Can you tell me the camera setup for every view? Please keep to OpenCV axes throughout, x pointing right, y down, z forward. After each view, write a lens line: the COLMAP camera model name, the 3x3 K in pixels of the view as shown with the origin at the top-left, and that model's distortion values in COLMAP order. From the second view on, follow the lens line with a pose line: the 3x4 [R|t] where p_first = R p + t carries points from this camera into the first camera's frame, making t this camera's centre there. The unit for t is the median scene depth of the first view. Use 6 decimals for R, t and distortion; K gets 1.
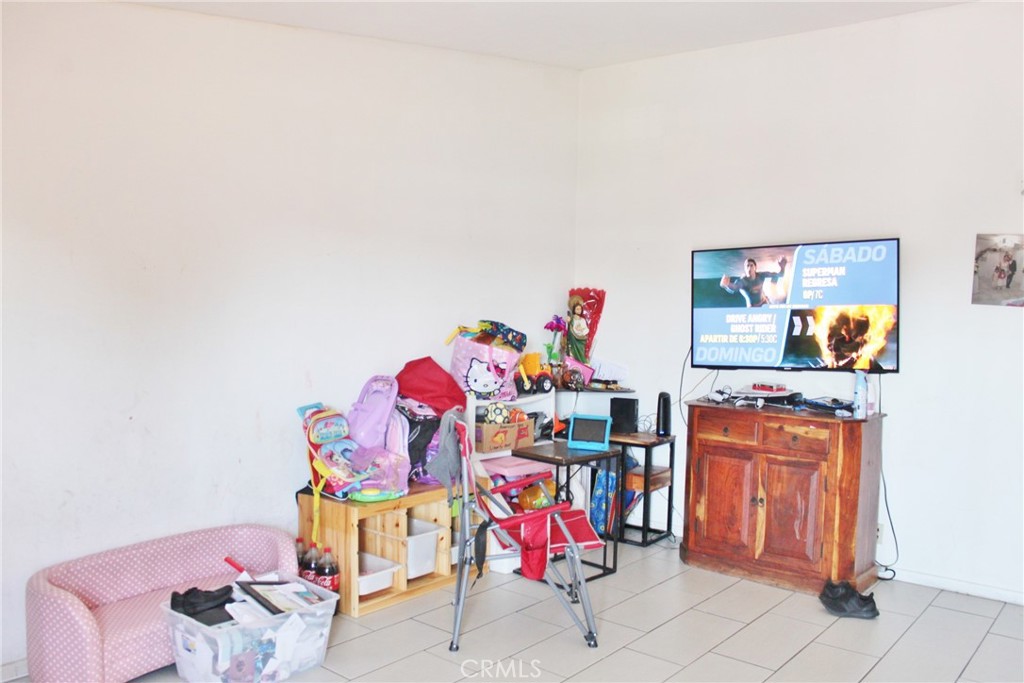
lens RADIAL K [[850.1, 0, 514.2], [0, 850.1, 346.6], [0, 0, 1]] dist [-0.176249, 0.151236]
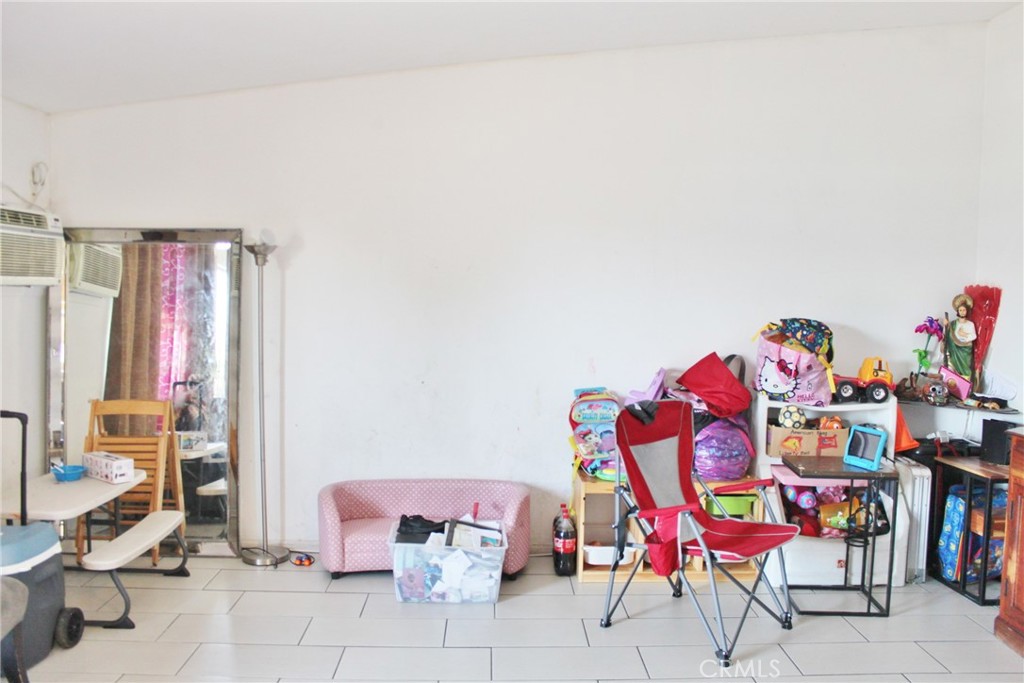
lens RADIAL K [[850.1, 0, 514.2], [0, 850.1, 346.6], [0, 0, 1]] dist [-0.176249, 0.151236]
pose [[0.660795, 0.042105, -0.749384, 0.472576], [-0.049498, 0.998696, 0.012466, 0.004717], [0.748932, 0.028856, 0.662018, 0.161303]]
